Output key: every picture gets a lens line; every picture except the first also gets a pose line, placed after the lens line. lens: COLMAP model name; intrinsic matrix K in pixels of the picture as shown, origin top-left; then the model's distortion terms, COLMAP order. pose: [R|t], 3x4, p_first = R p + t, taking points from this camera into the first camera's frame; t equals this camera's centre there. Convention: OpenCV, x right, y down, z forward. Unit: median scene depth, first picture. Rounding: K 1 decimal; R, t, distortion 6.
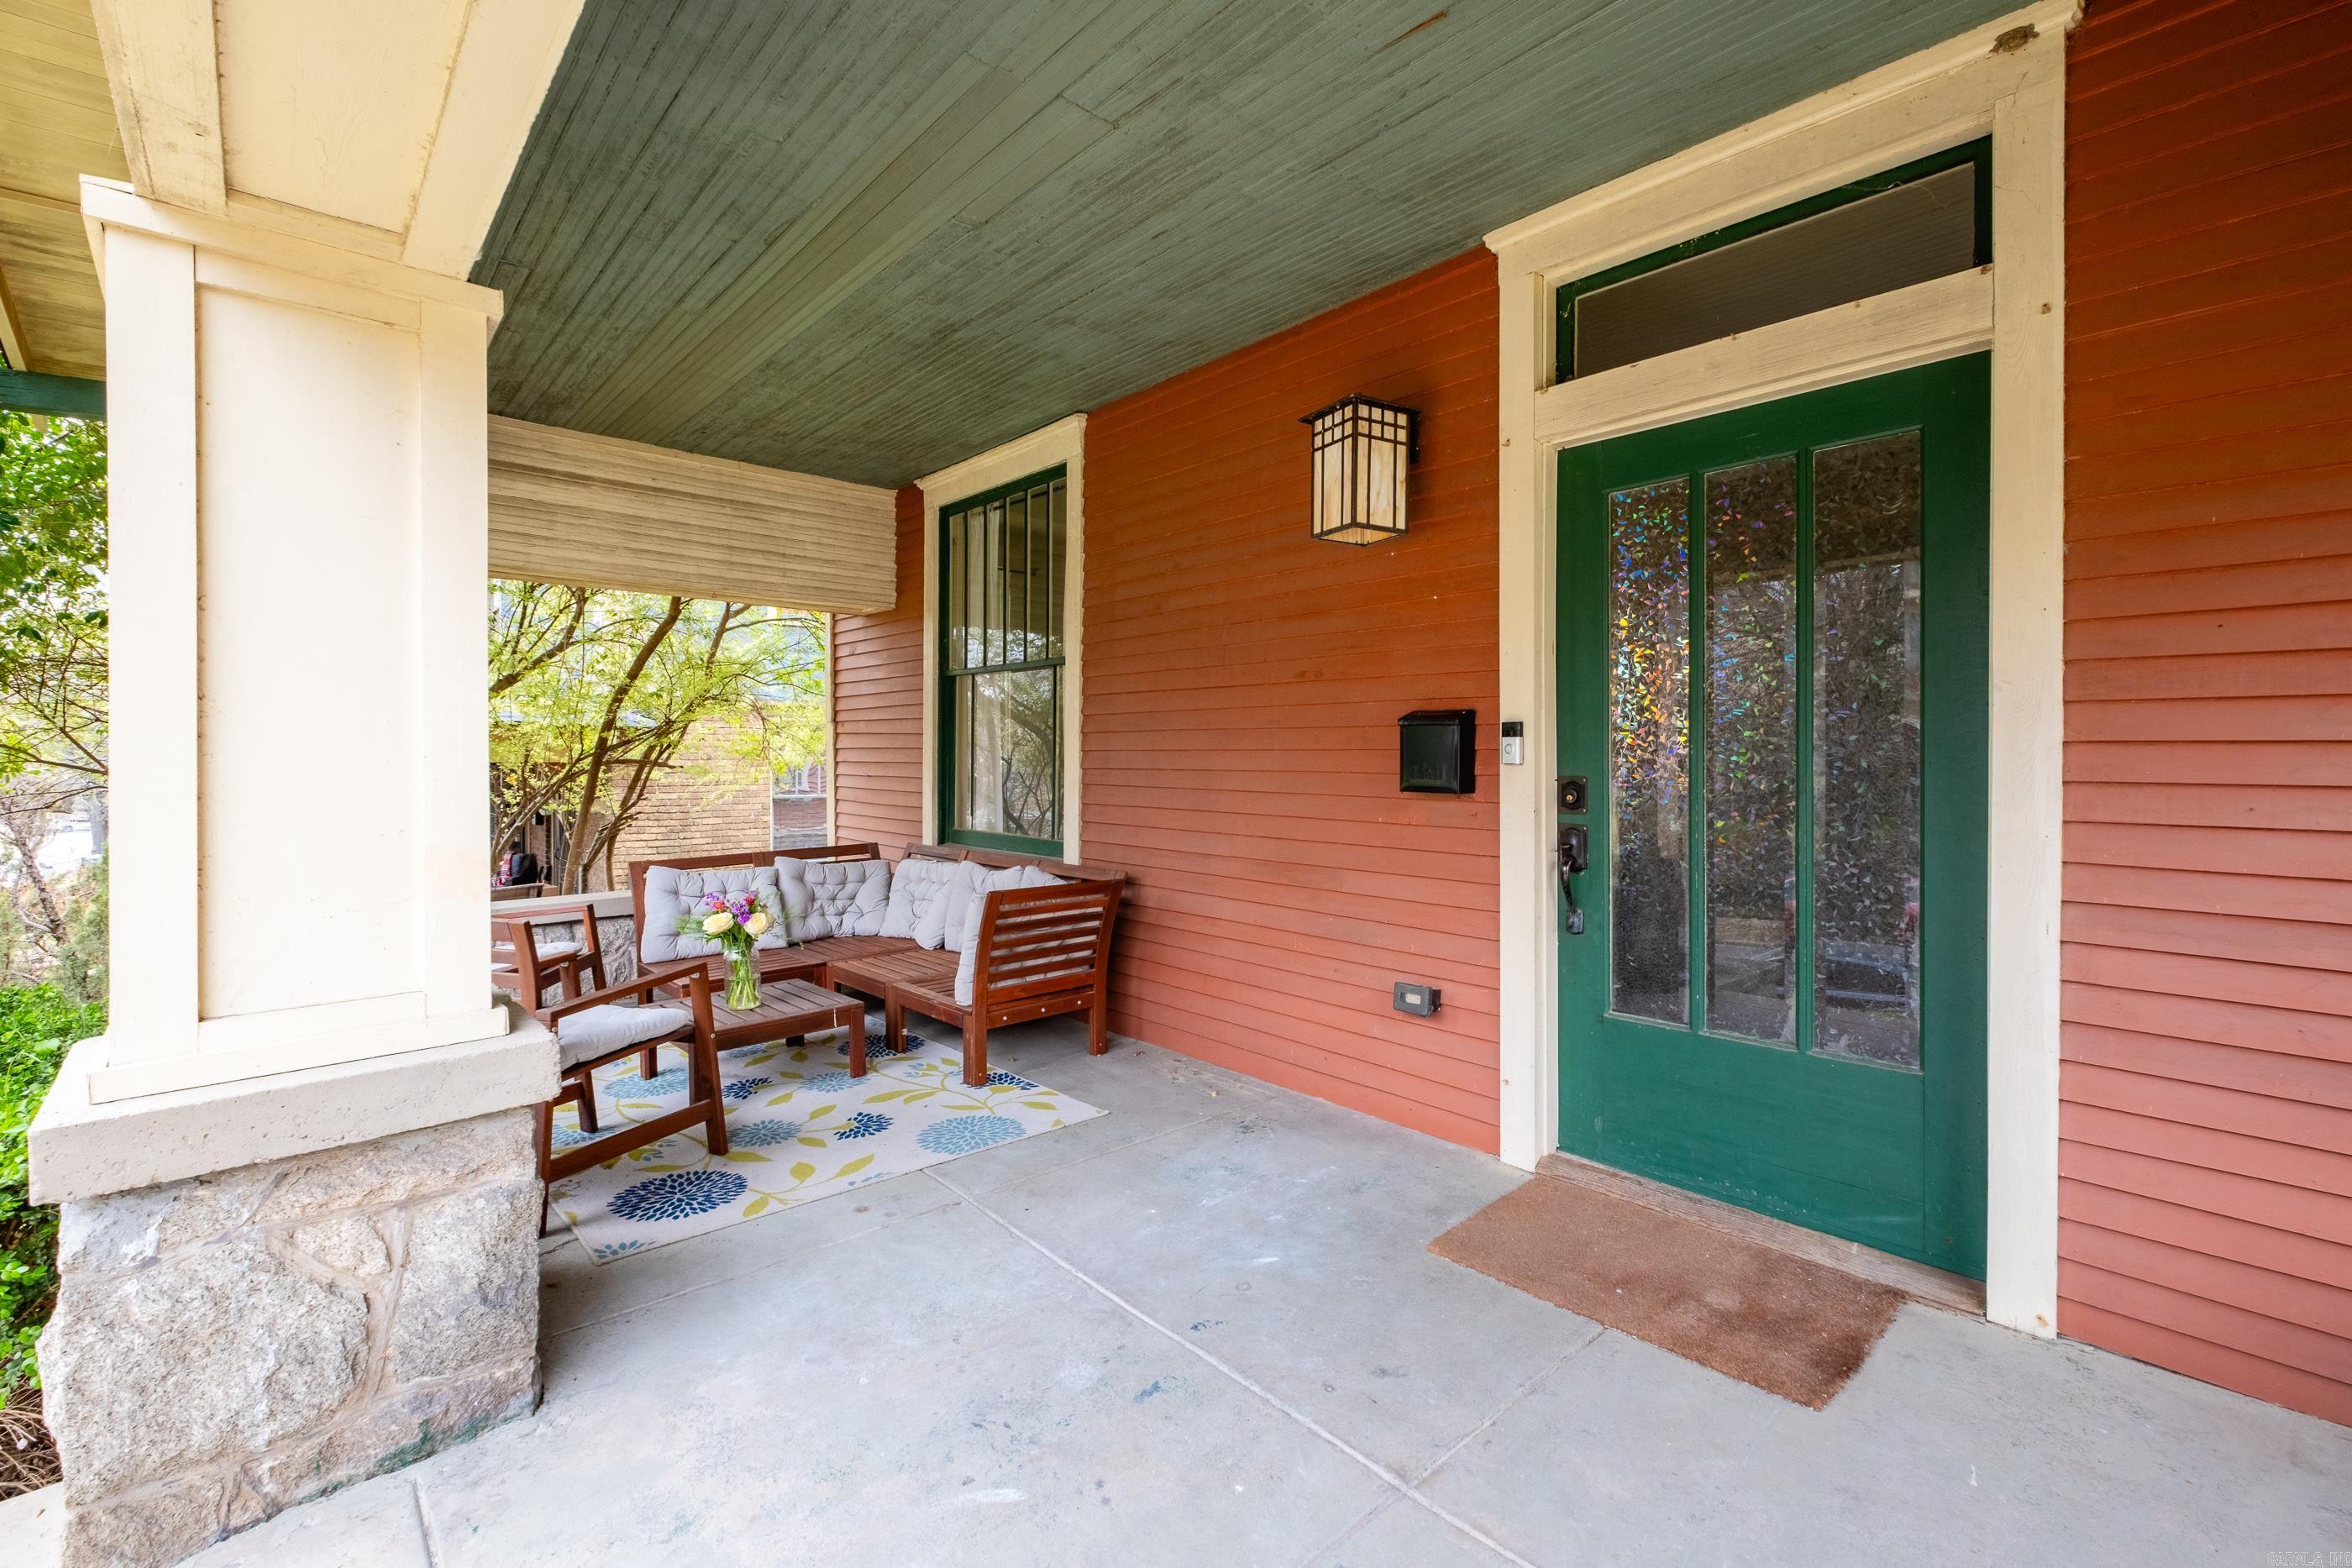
lens RADIAL K [[1030.1, 0, 1177.0], [0, 1030.1, 773.3], [0, 0, 1]] dist [0.005637, -0.005217]
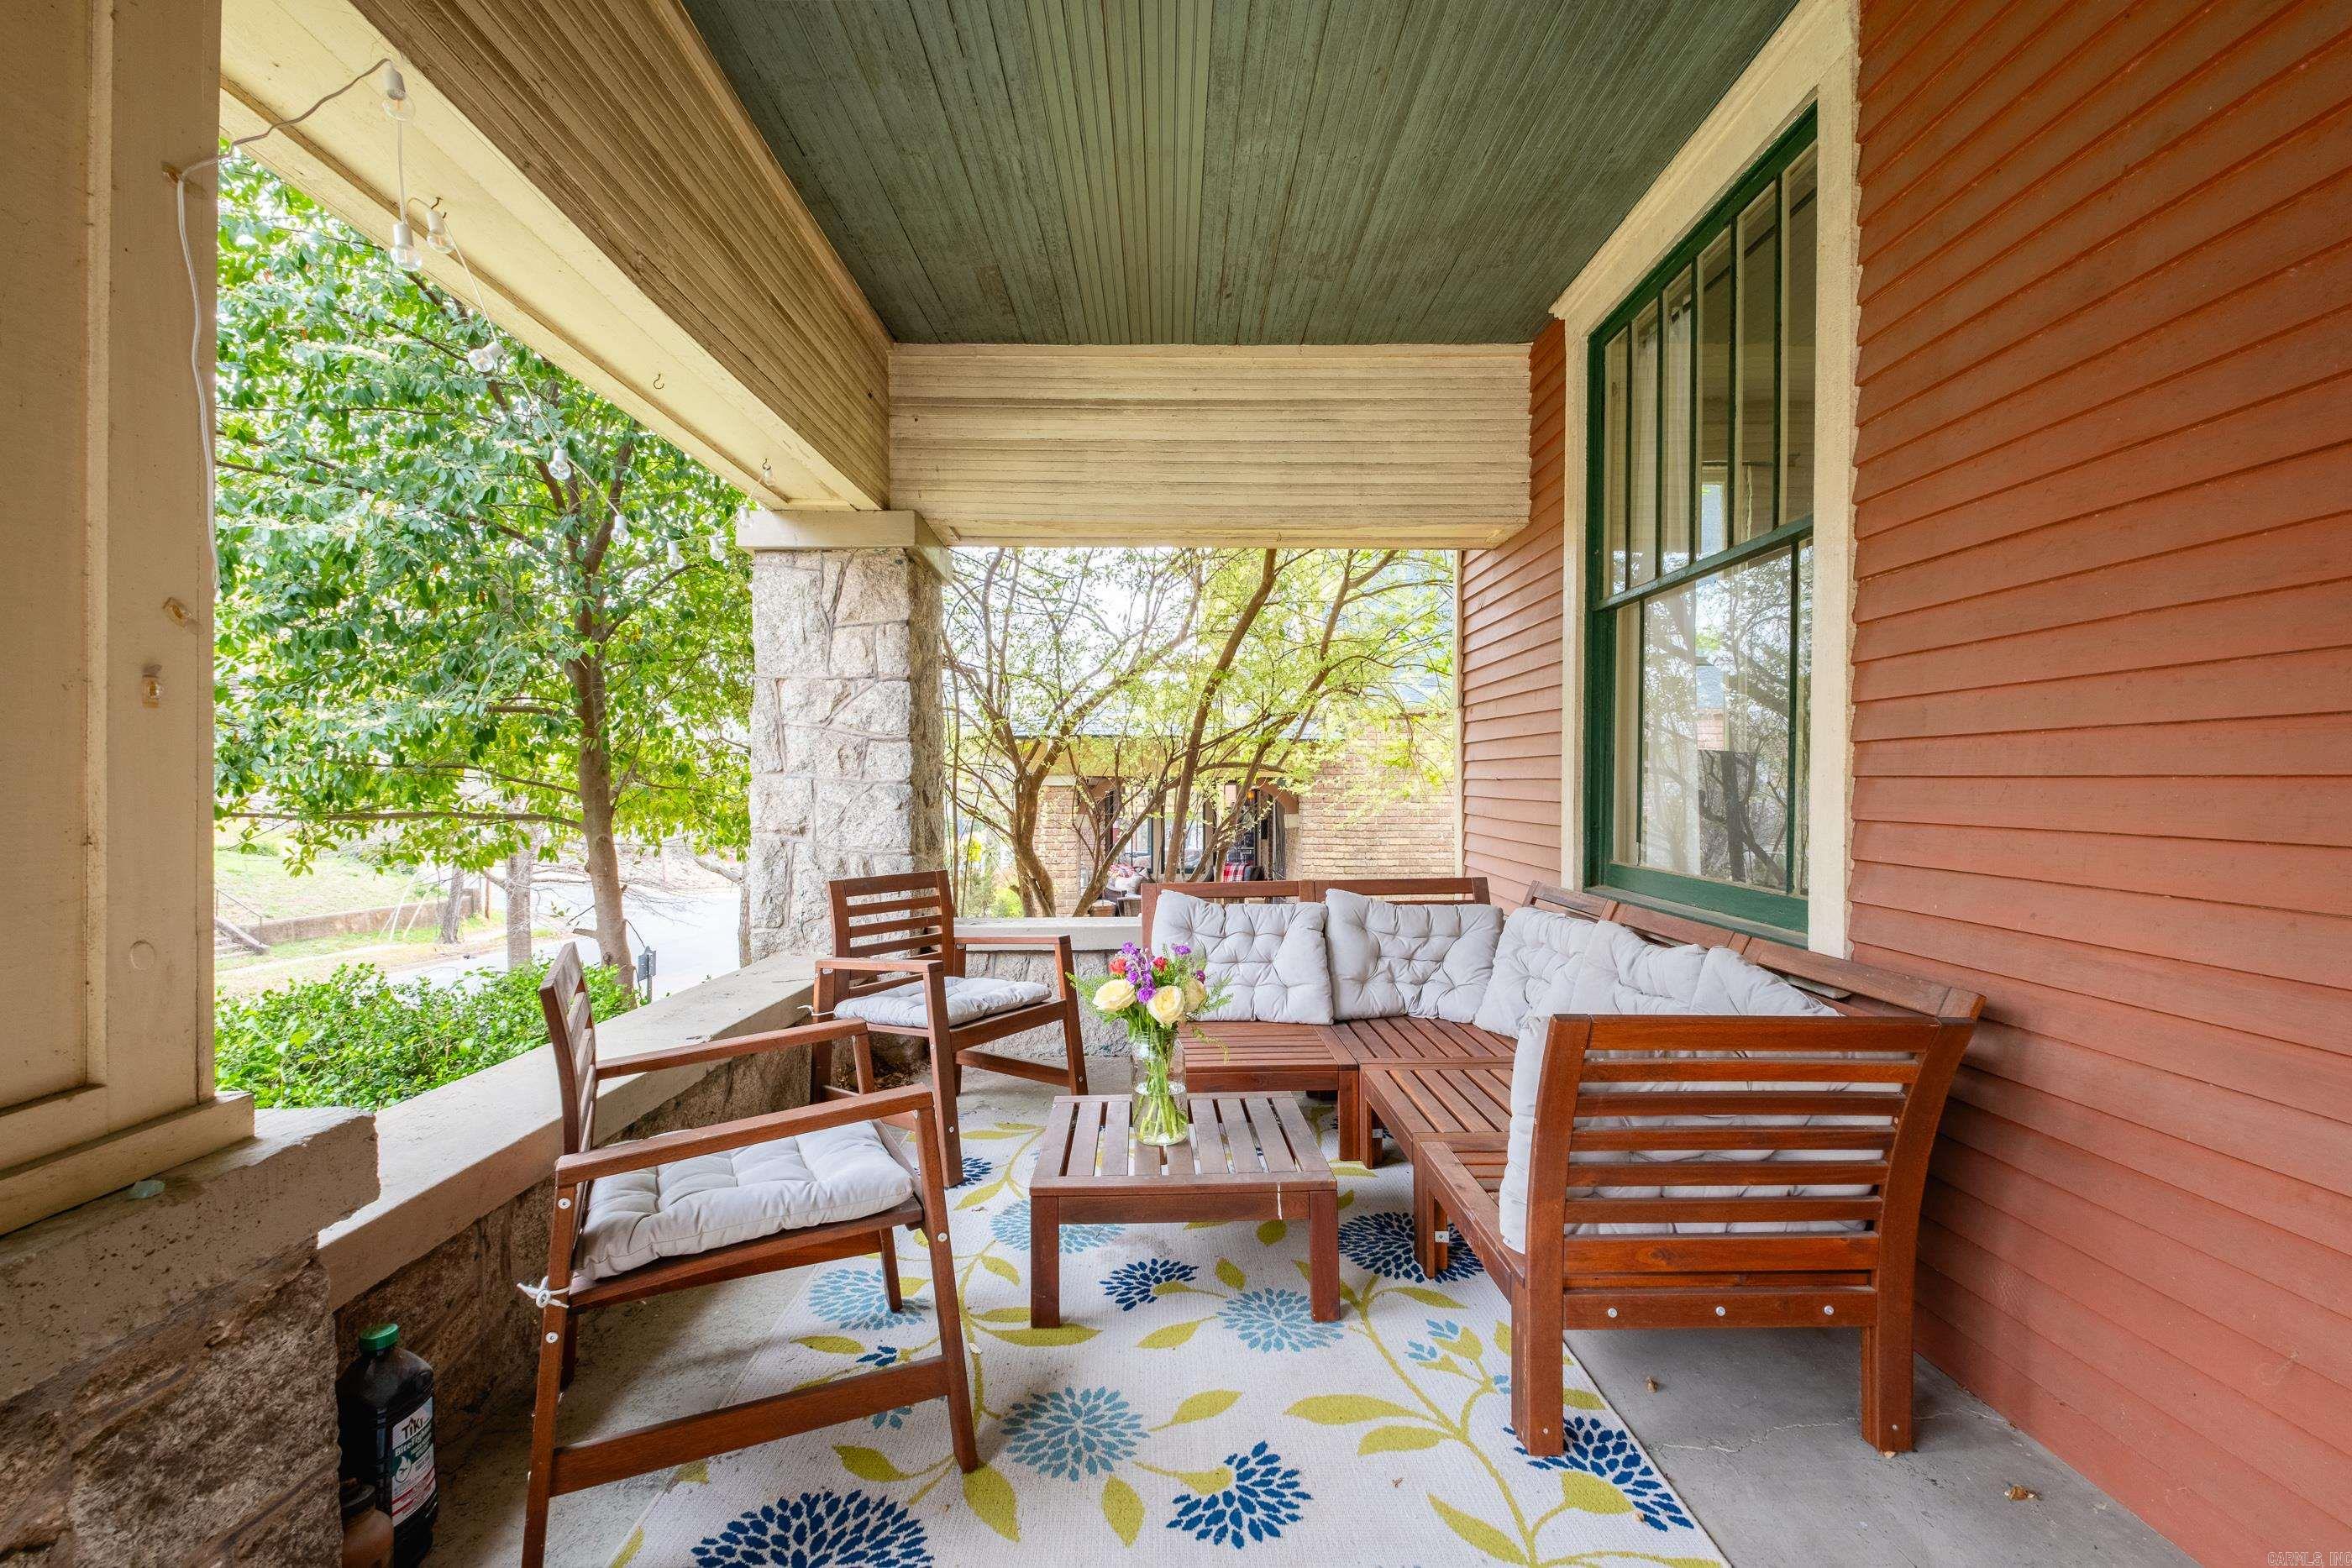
lens RADIAL K [[995.6, 0, 1171.5], [0, 995.6, 782.0], [0, 0, 1]] dist [0.001371, -0.000267]
pose [[0.745585, -0.000607, -0.666411, -0.022957], [-0.013093, 0.999793, -0.015560, 0.022175], [0.666282, 0.020327, 0.745423, 0.455262]]
